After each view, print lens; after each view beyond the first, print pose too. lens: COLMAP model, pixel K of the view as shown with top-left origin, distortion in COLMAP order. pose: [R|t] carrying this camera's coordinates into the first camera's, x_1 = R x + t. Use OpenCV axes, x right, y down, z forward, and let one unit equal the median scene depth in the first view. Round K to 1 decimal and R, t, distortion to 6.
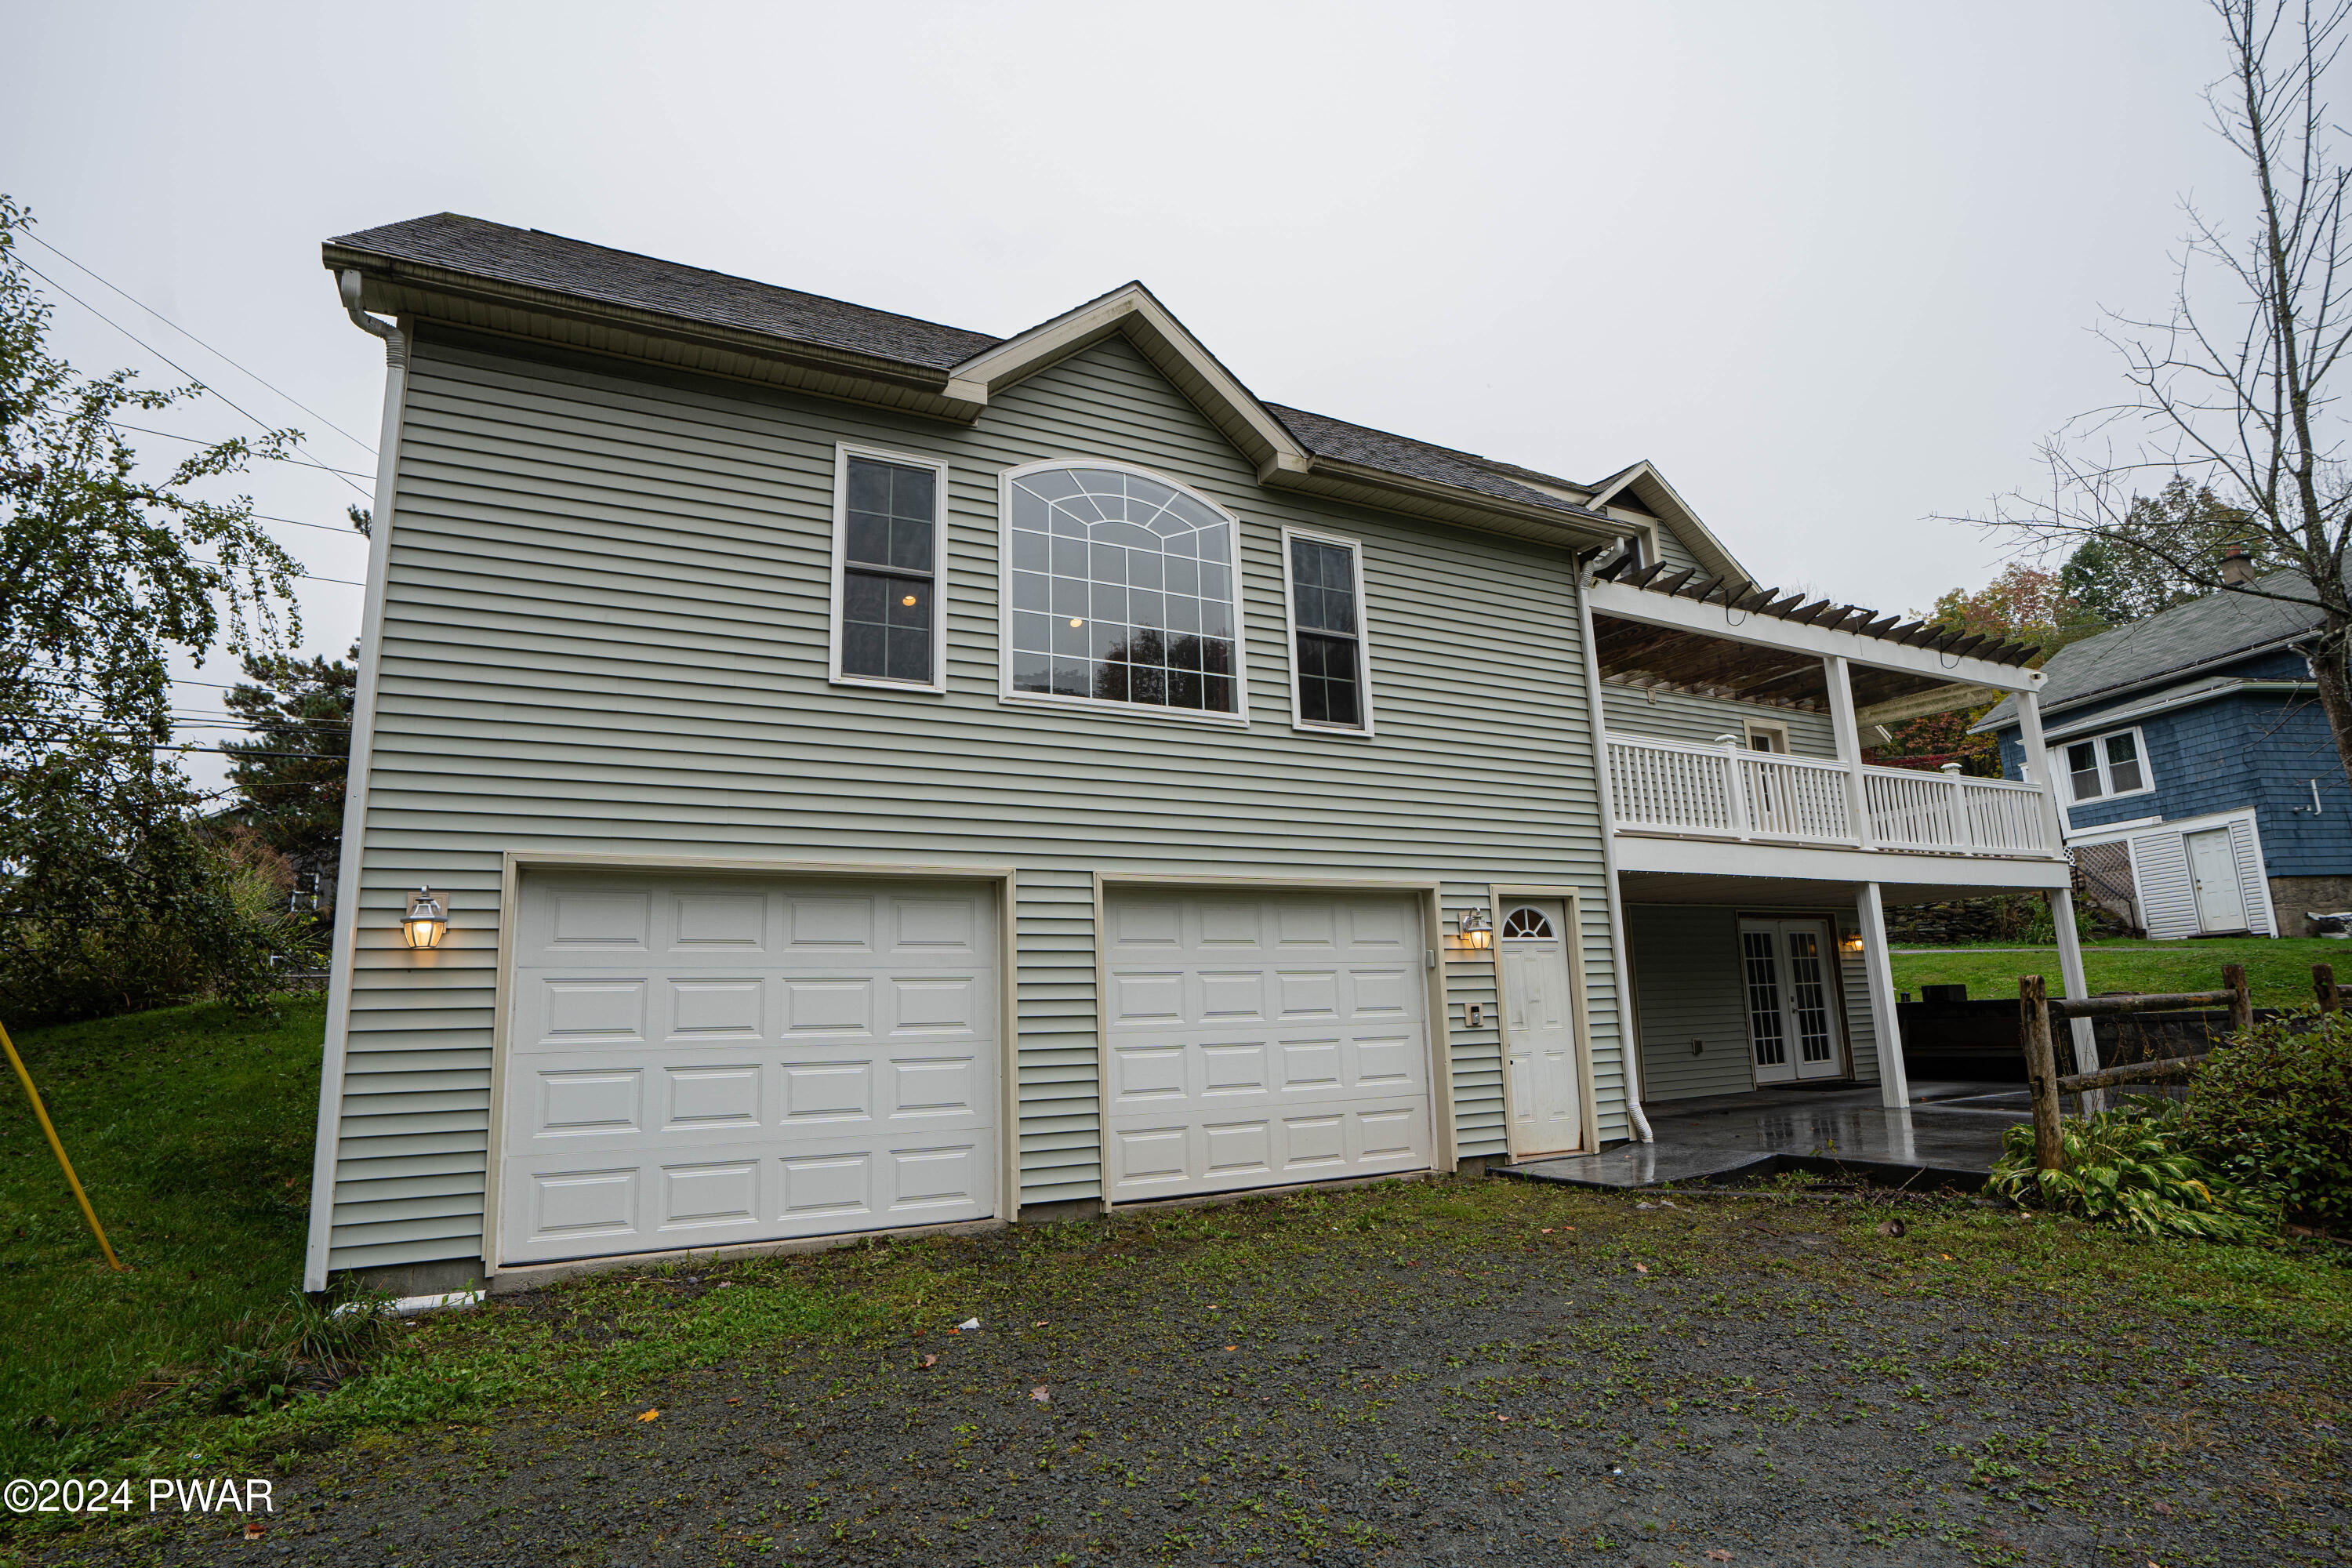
lens RADIAL K [[1254.6, 0, 1177.8], [0, 1254.6, 790.4], [0, 0, 1]] dist [-0.034130, 0.005483]
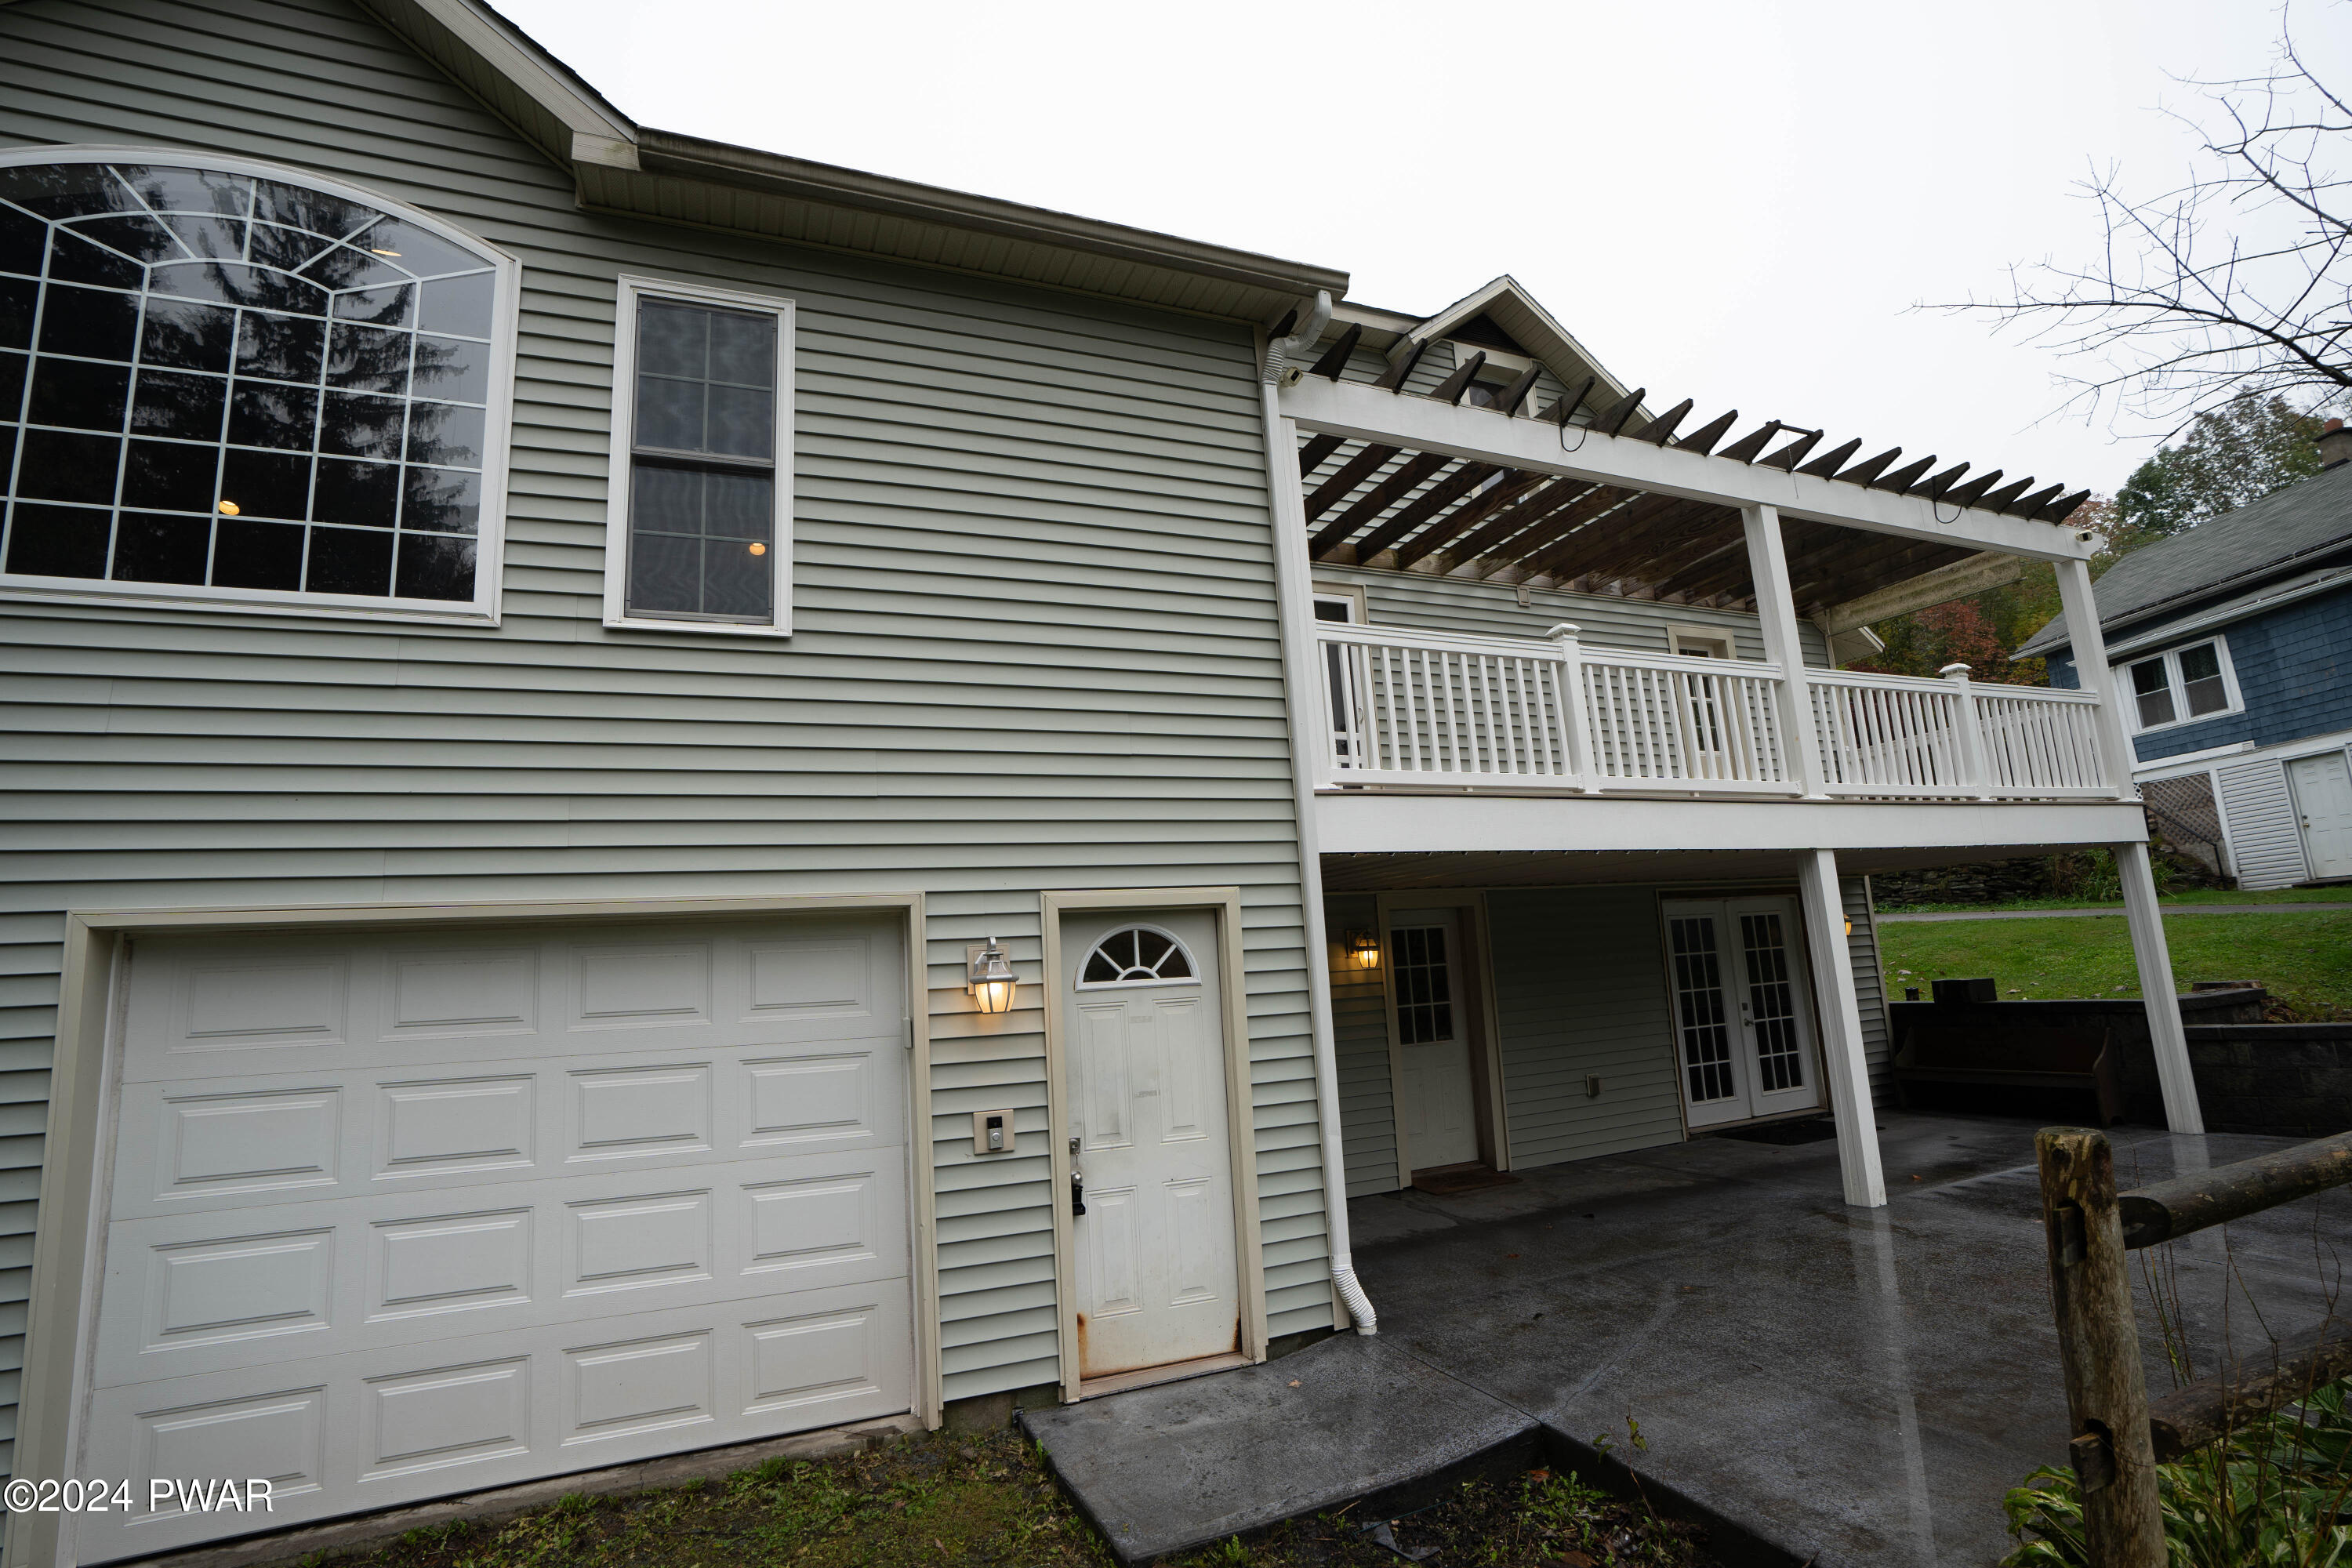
lens RADIAL K [[1104.6, 0, 1185.3], [0, 1104.6, 797.2], [0, 0, 1]] dist [-0.064946, 0.020553]
pose [[0.993936, -0.041400, -0.101873, 0.262845], [0.044056, 0.998742, 0.023955, 0.017342], [0.100753, -0.028298, 0.994509, 0.373965]]
